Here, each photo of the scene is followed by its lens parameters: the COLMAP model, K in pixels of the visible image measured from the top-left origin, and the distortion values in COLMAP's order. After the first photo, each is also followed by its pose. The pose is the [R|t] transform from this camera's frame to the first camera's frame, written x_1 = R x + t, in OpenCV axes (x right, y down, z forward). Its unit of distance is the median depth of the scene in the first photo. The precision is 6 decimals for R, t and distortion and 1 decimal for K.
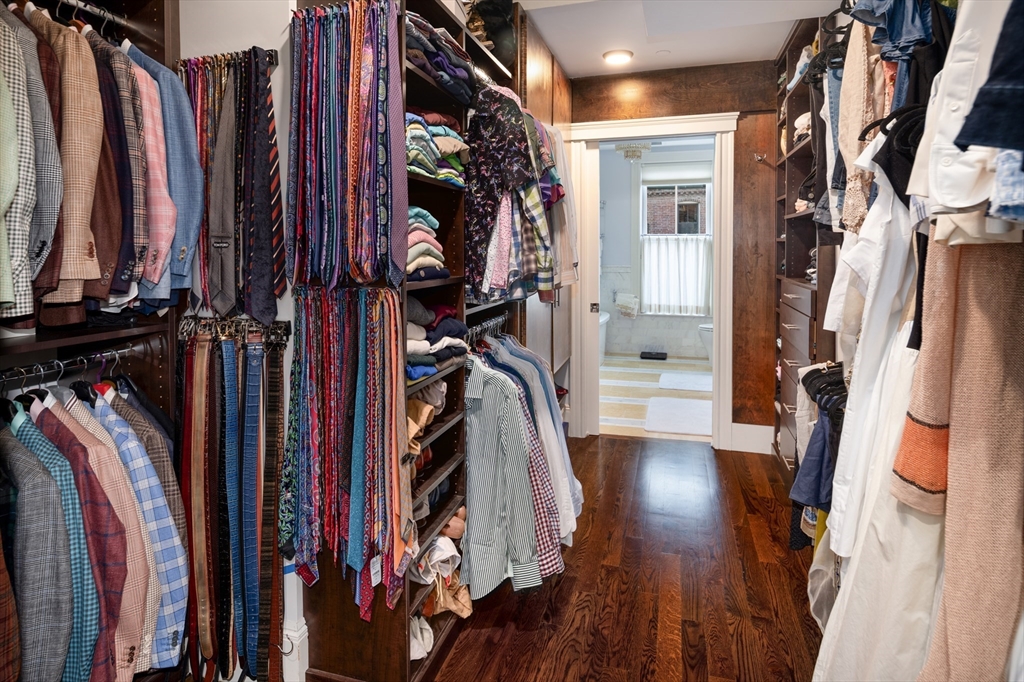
lens RADIAL K [[567.3, 0, 513.0], [0, 567.3, 262.6], [0, 0, 1]] dist [0.002666, 0.000248]
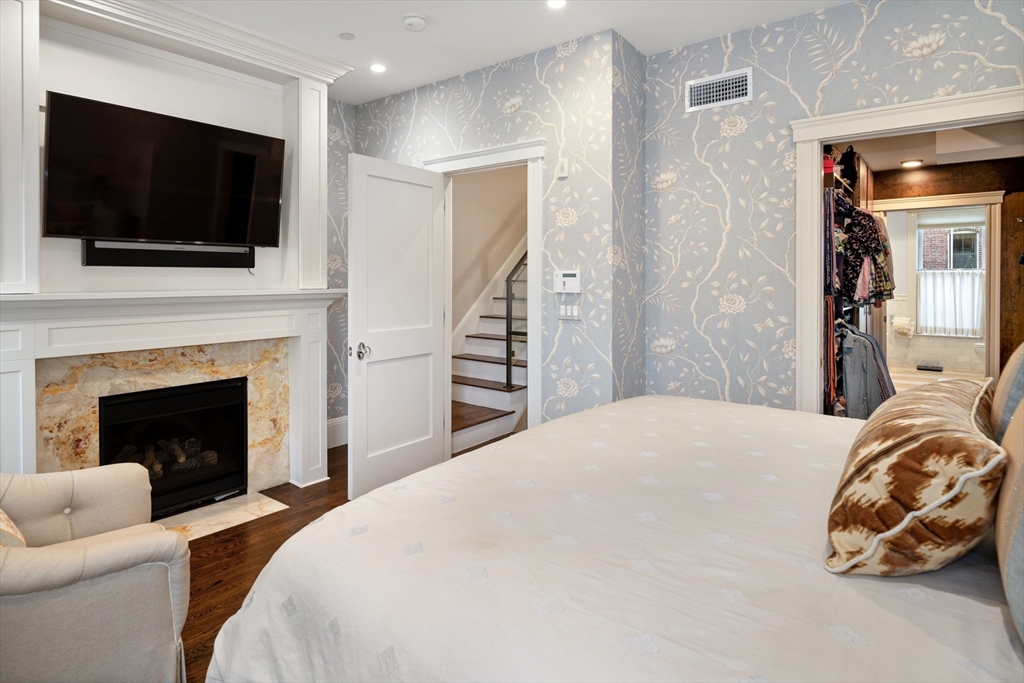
lens RADIAL K [[553.6, 0, 529.9], [0, 553.6, 286.9], [0, 0, 1]] dist [-0.000602, -0.000349]
pose [[0.934113, 0.004903, -0.356943, -0.250497], [-0.009941, 0.999875, -0.012281, 0.021260], [0.356838, 0.015020, 0.934046, -0.804880]]
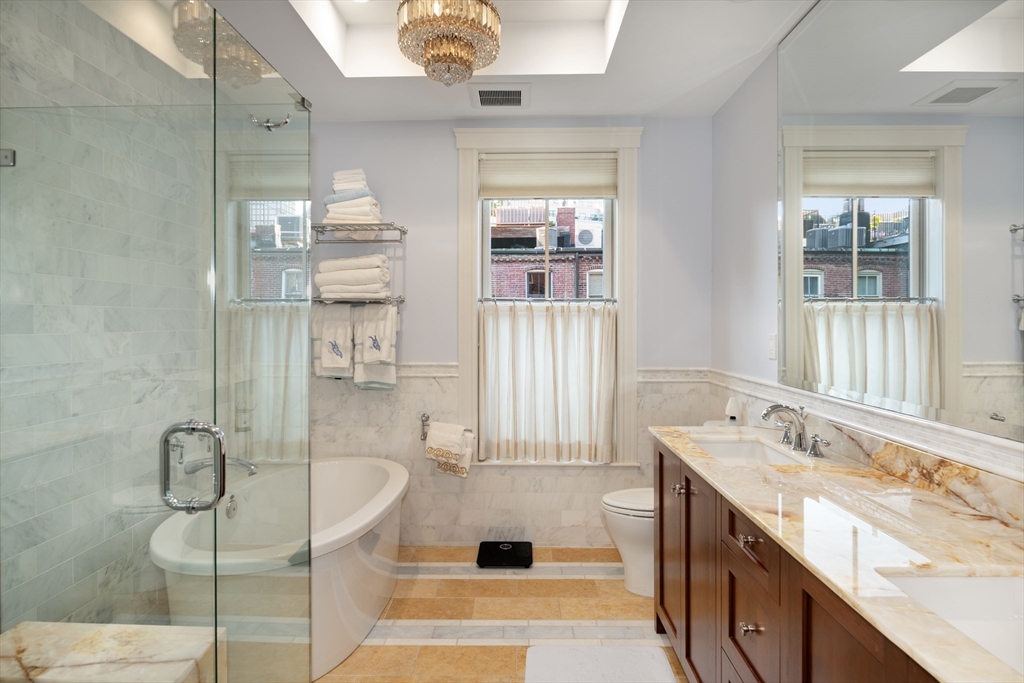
lens RADIAL K [[553.6, 0, 513.0], [0, 553.6, 334.9], [0, 0, 1]] dist [-0.000602, -0.000349]
pose [[0.963389, 0.000333, 0.268109, 0.246015], [0.002552, 0.999943, -0.010412, -0.025743], [-0.268097, 0.010715, 0.963332, 1.040991]]
